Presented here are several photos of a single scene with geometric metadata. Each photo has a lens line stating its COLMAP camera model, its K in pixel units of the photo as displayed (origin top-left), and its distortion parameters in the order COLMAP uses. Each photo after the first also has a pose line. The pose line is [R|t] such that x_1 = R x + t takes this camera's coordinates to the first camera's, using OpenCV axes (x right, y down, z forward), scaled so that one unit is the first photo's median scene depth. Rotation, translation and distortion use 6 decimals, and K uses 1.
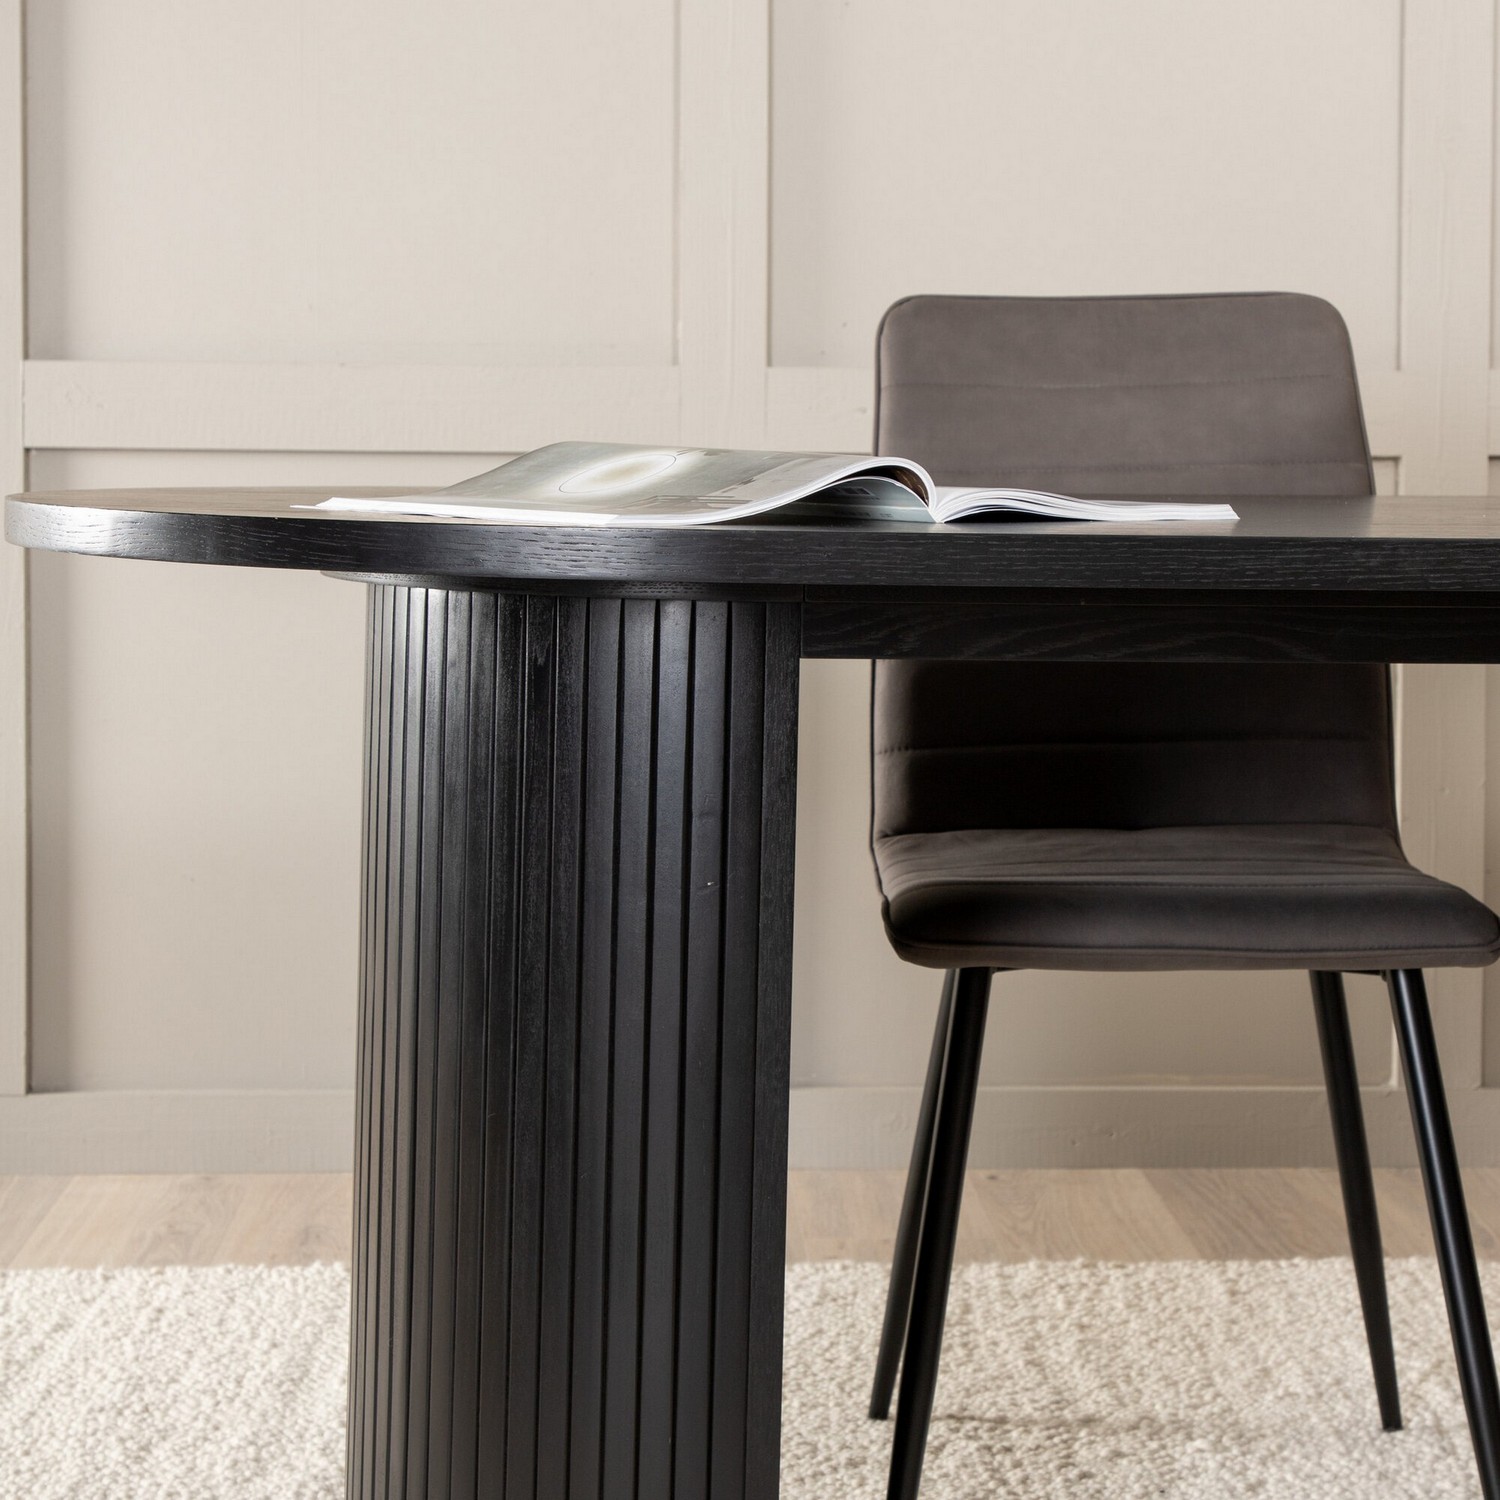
lens RADIAL K [[3118.9, 0, 766.6], [0, 3118.9, 538.0], [0, 0, 1]] dist [0.057775, -0.135471]
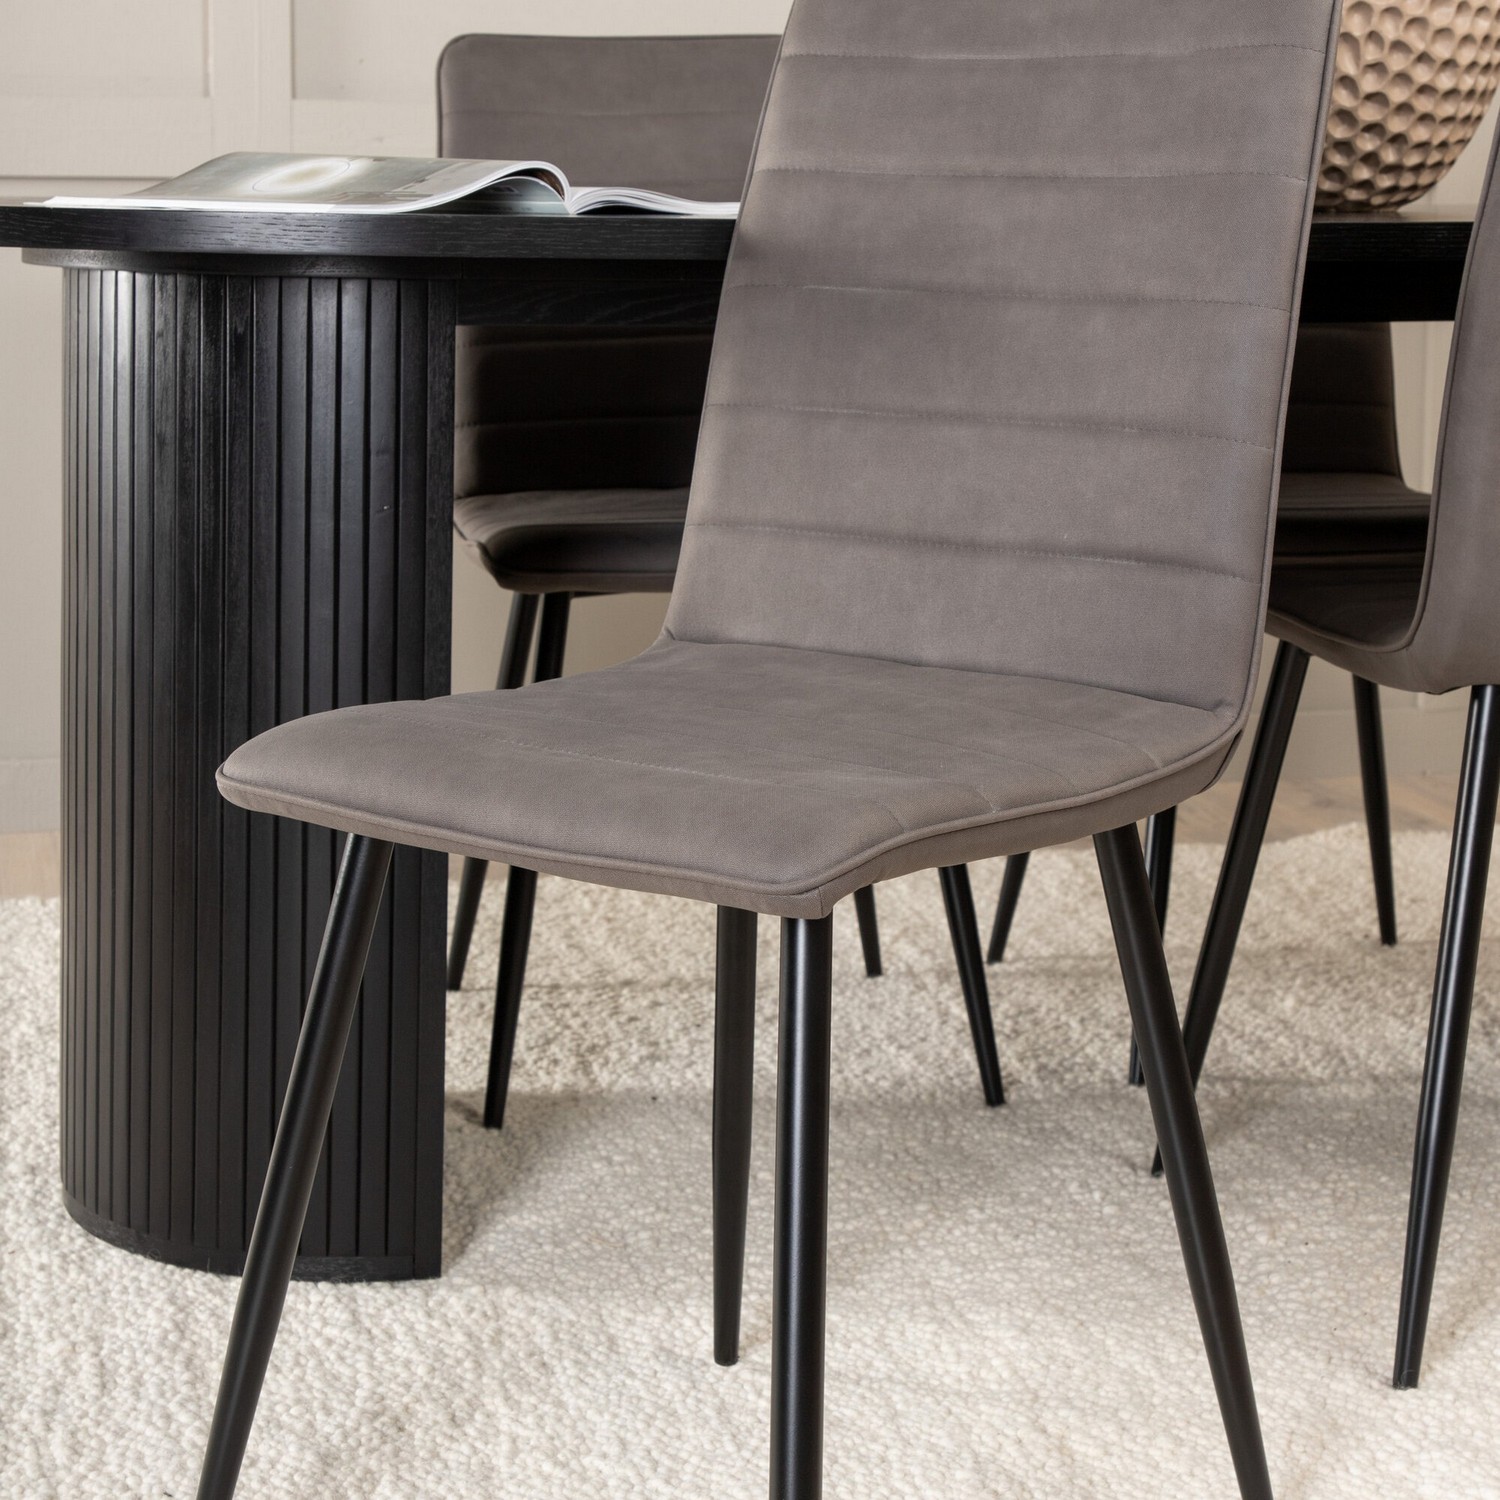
lens RADIAL K [[3118.9, 0, 766.6], [0, 3118.9, 538.0], [0, 0, 1]] dist [0.057775, -0.135471]
pose [[0.980133, -0.021738, 0.197148, -0.081627], [0.005910, 0.996735, 0.080522, 0.016689], [-0.198255, -0.077757, 0.977061, -0.175983]]
